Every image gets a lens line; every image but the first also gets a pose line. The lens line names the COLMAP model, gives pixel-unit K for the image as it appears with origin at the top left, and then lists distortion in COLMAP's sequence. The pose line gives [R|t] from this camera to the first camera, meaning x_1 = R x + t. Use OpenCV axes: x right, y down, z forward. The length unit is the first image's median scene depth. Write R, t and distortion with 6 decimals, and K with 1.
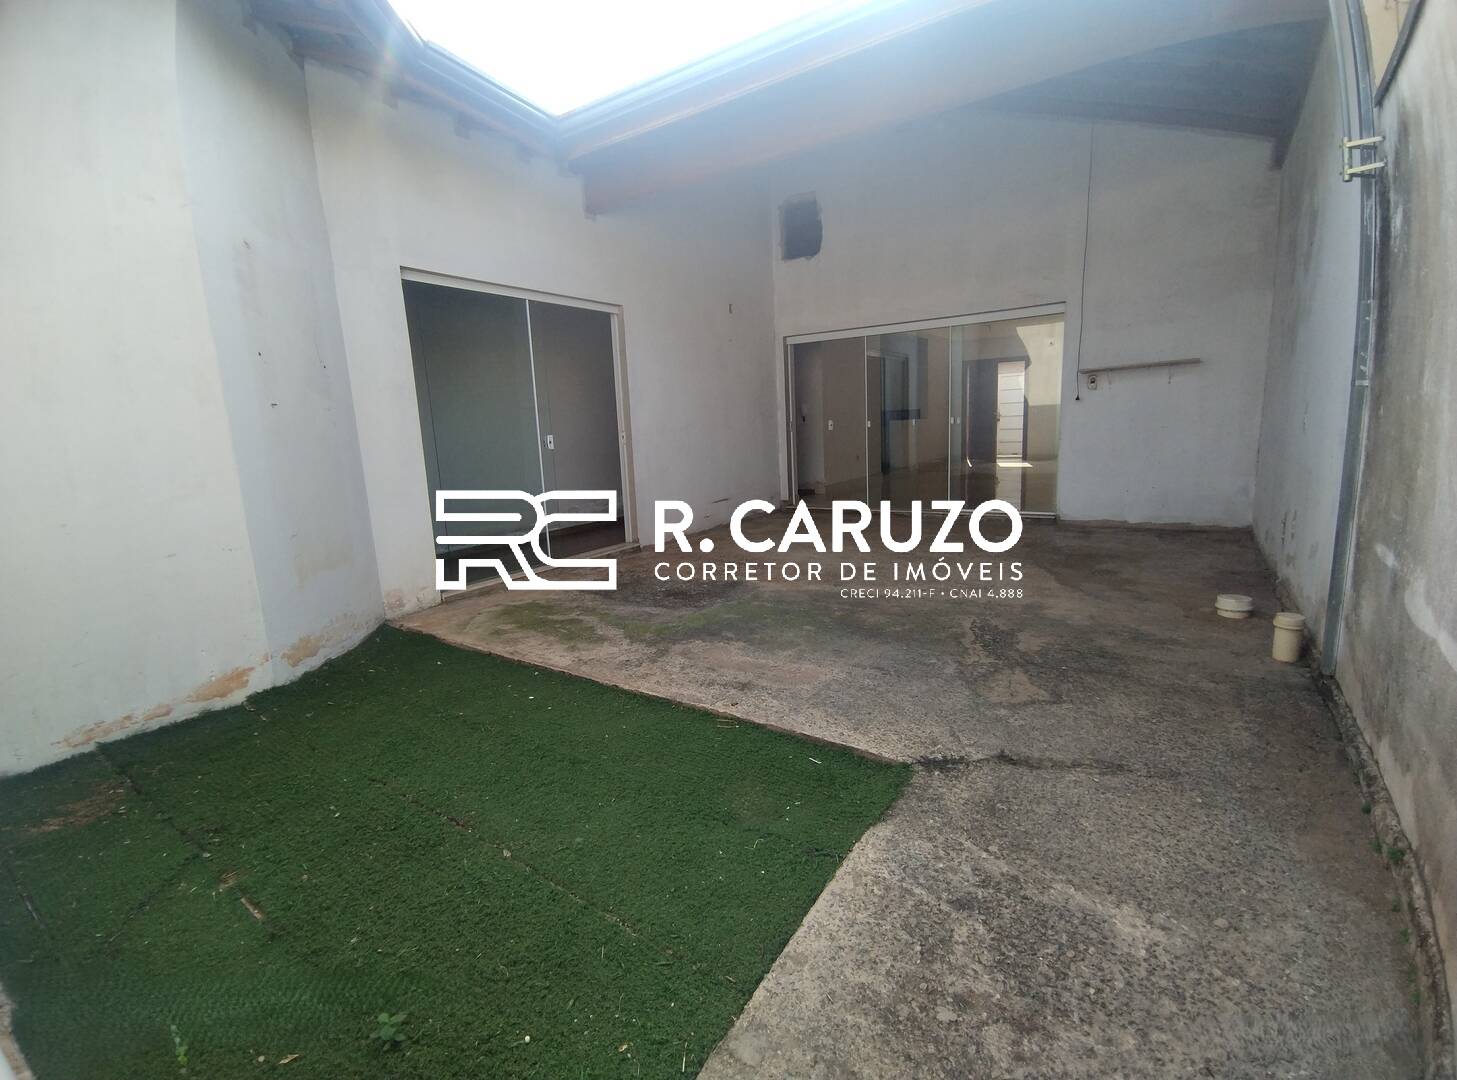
lens RADIAL K [[657.0, 0, 728.5], [0, 657.0, 540.0], [0, 0, 1]] dist [-0.025706, -0.000462]
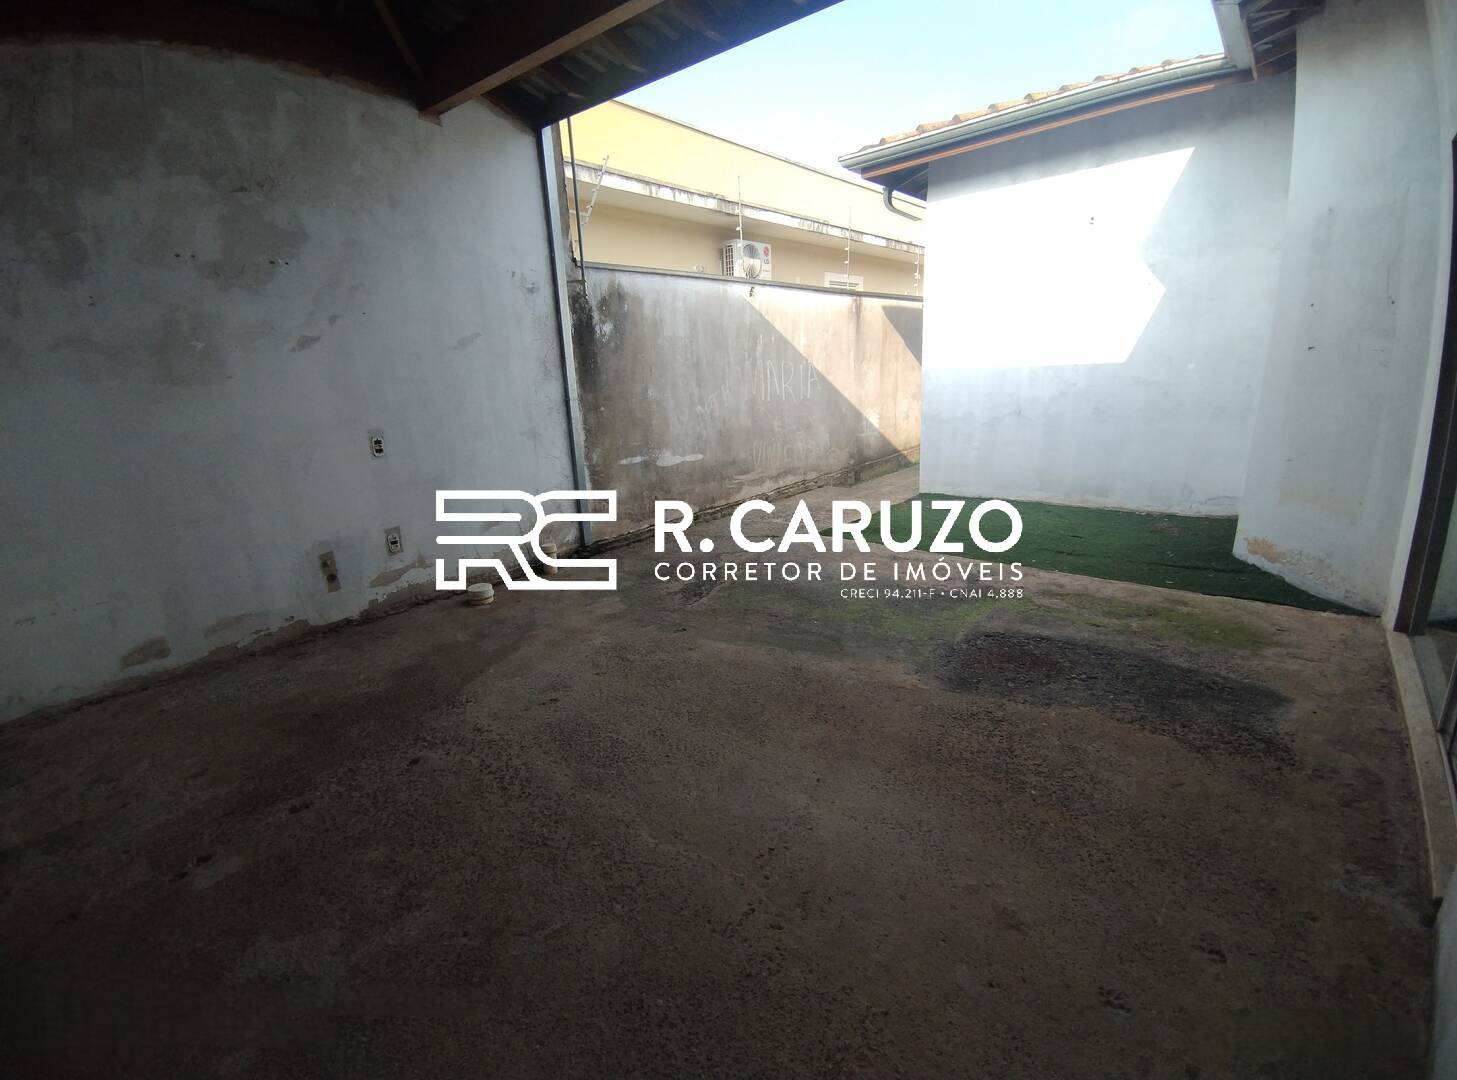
lens RADIAL K [[694.9, 0, 728.5], [0, 694.9, 540.0], [0, 0, 1]] dist [0.001244, 0.000033]
pose [[-0.992181, 0.069134, 0.103909, 0.182128], [0.106732, 0.901550, 0.419304, -0.431735], [-0.064691, 0.427116, -0.901880, 1.914010]]
